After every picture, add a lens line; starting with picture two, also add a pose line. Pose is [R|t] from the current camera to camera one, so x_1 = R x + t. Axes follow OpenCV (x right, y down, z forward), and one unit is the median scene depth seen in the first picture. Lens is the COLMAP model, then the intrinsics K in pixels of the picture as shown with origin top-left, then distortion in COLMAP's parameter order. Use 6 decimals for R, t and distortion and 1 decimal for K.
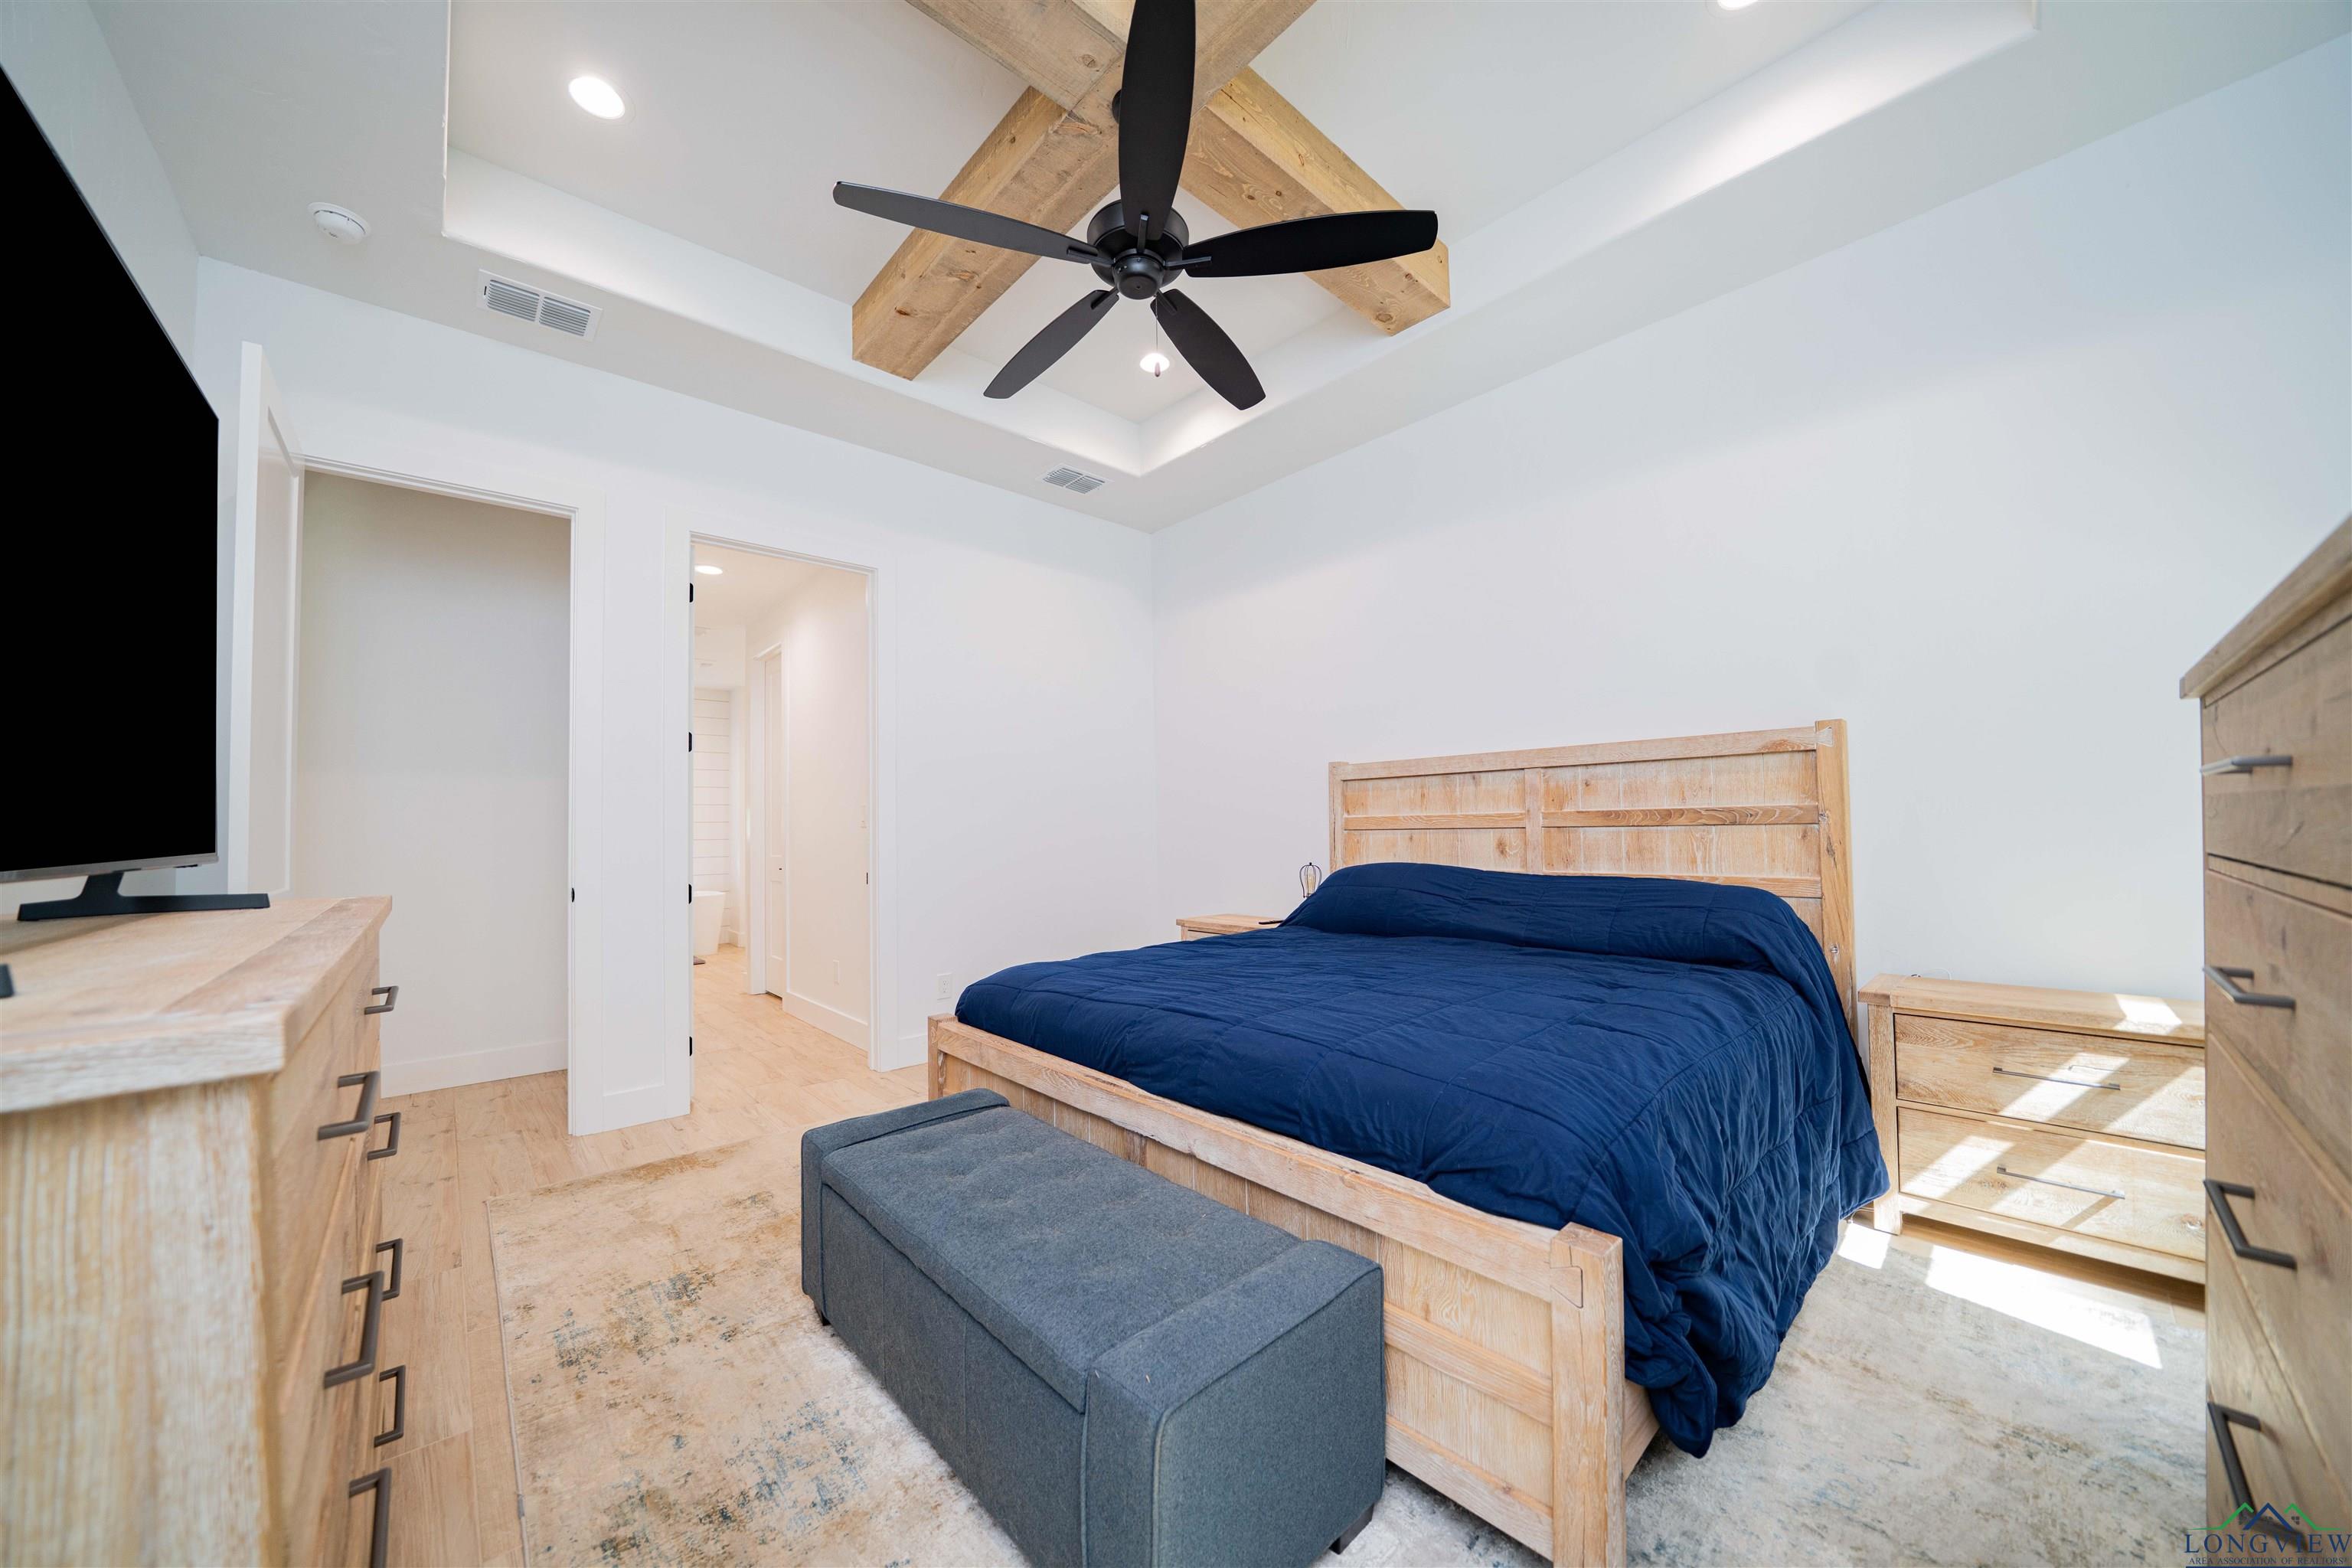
lens RADIAL K [[811.4, 0, 1160.1], [0, 811.4, 801.2], [0, 0, 1]] dist [-0.012168, 0.000047]
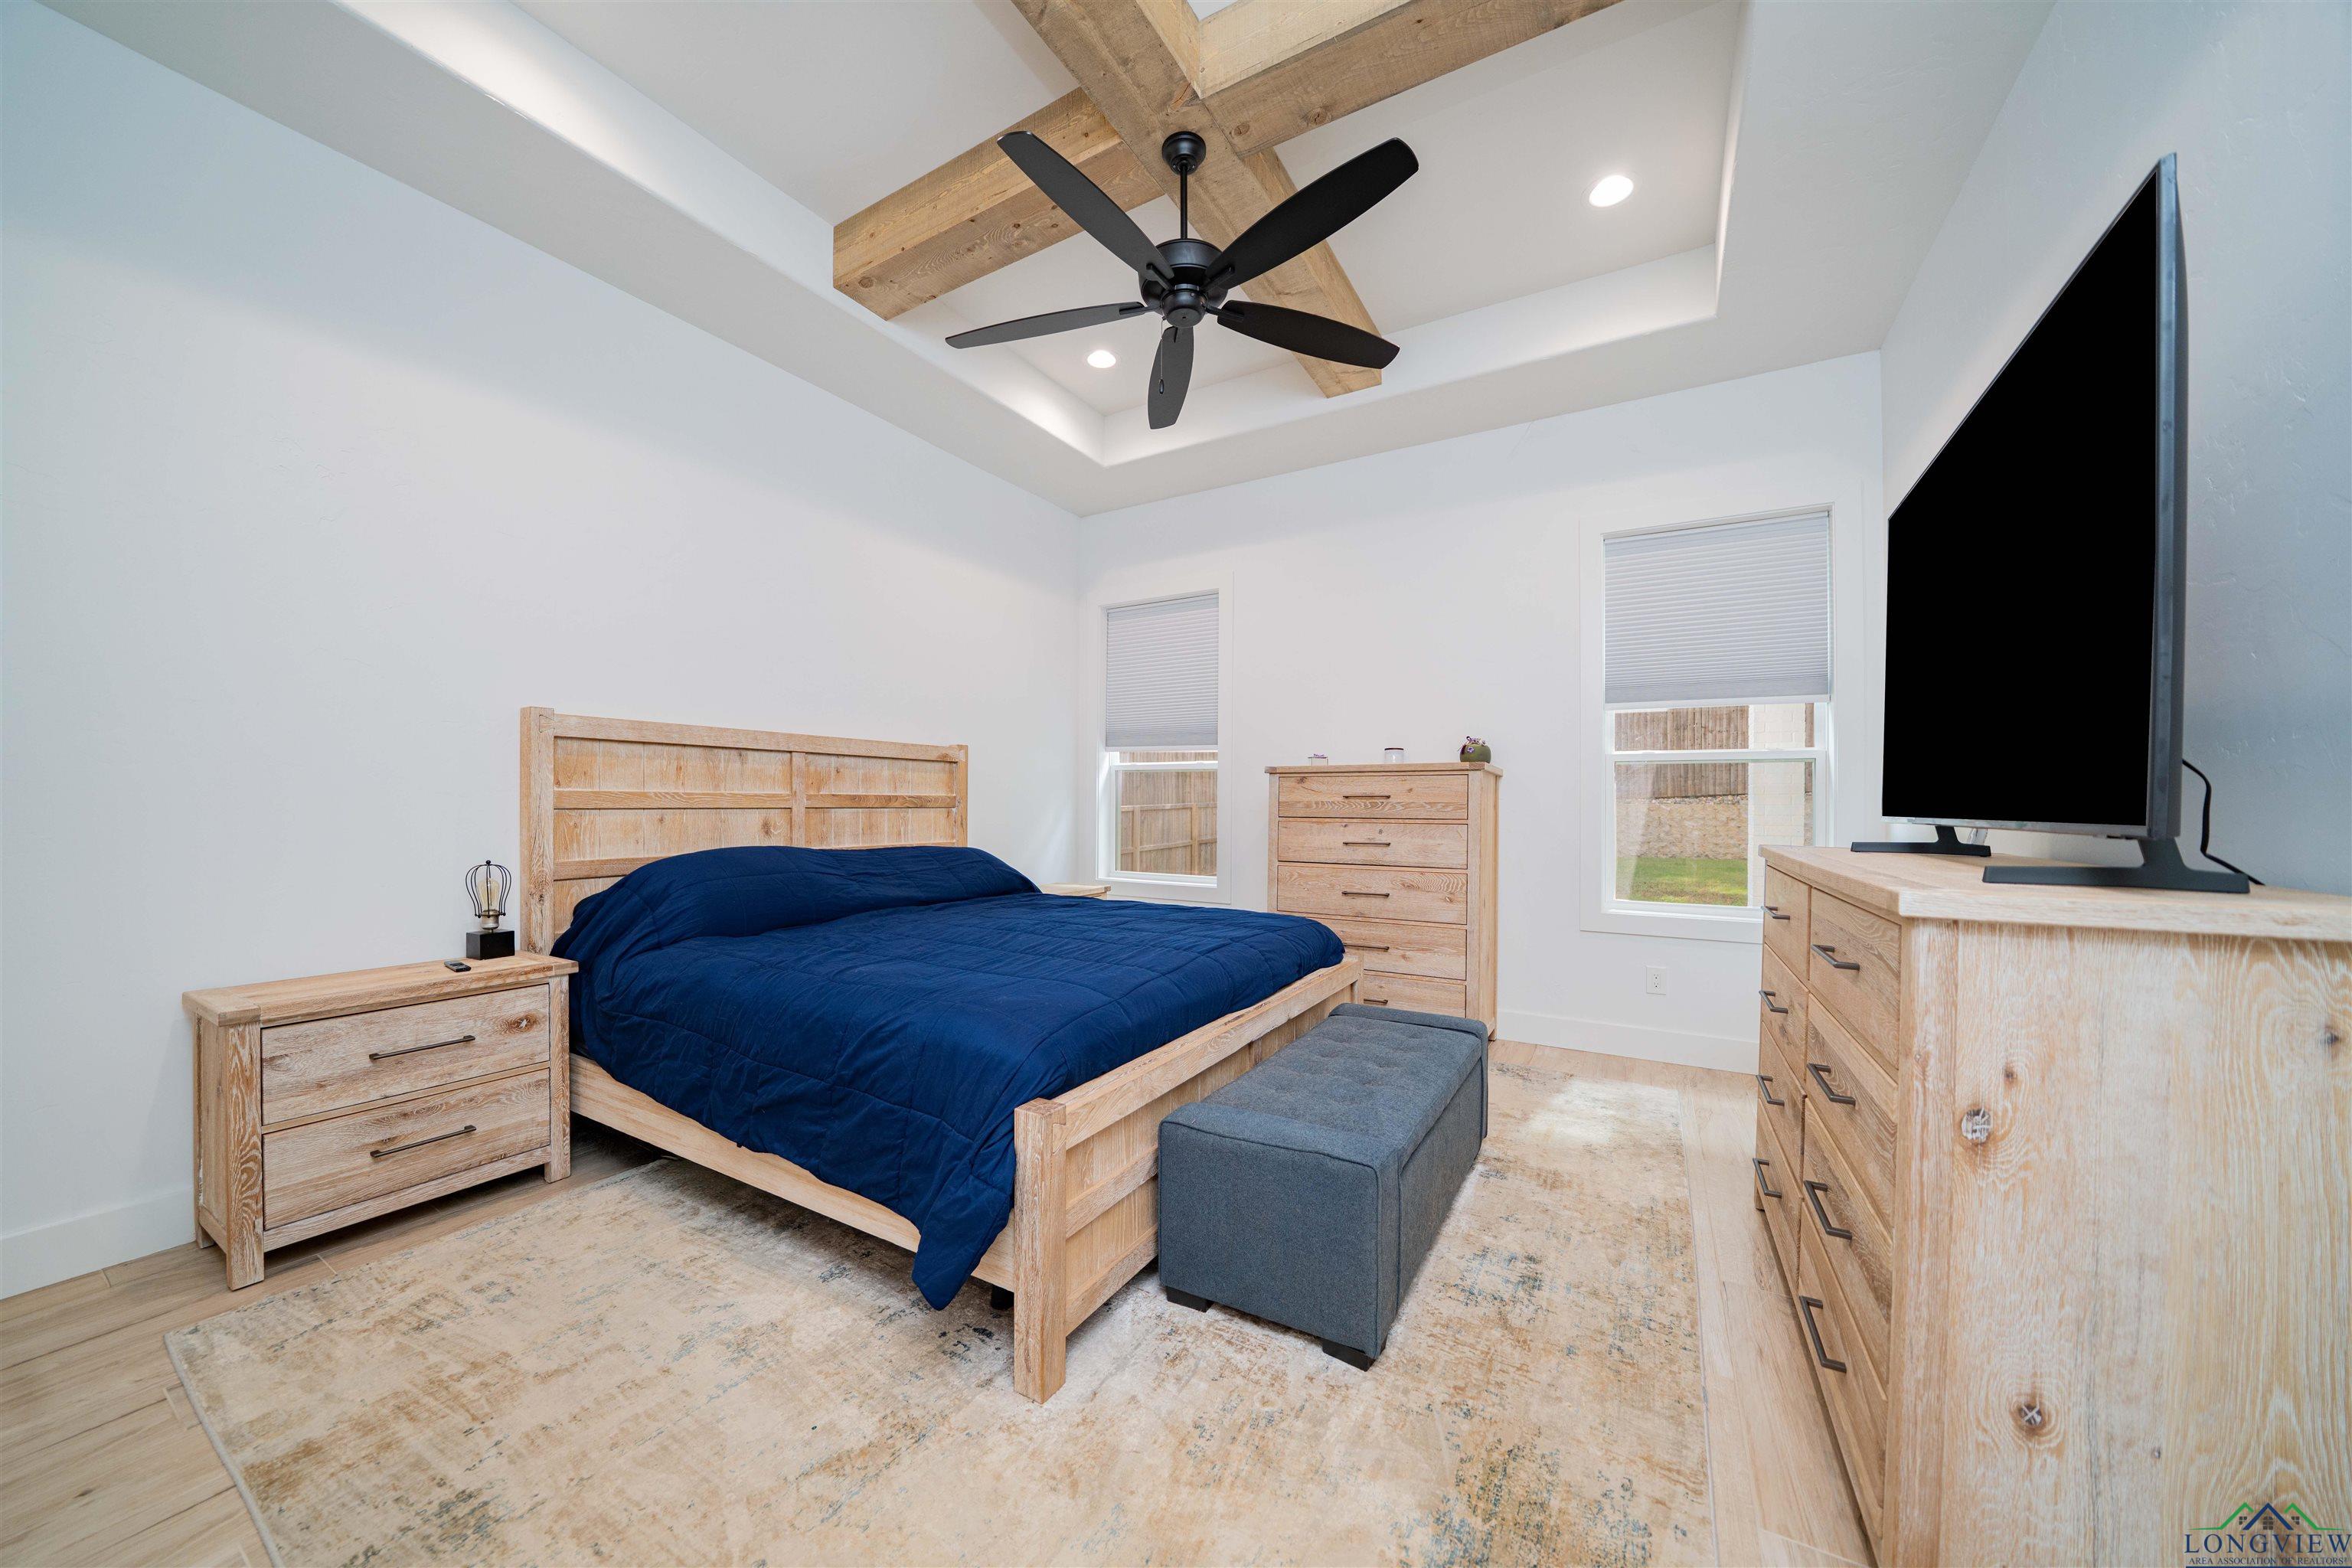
lens RADIAL K [[811.4, 0, 1160.1], [0, 811.4, 801.2], [0, 0, 1]] dist [-0.012168, 0.000047]
pose [[-0.292380, 0.018184, 0.956129, -0.729400], [-0.031900, 0.999077, -0.028756, 0.040977], [-0.955770, -0.038908, -0.291530, 0.908028]]
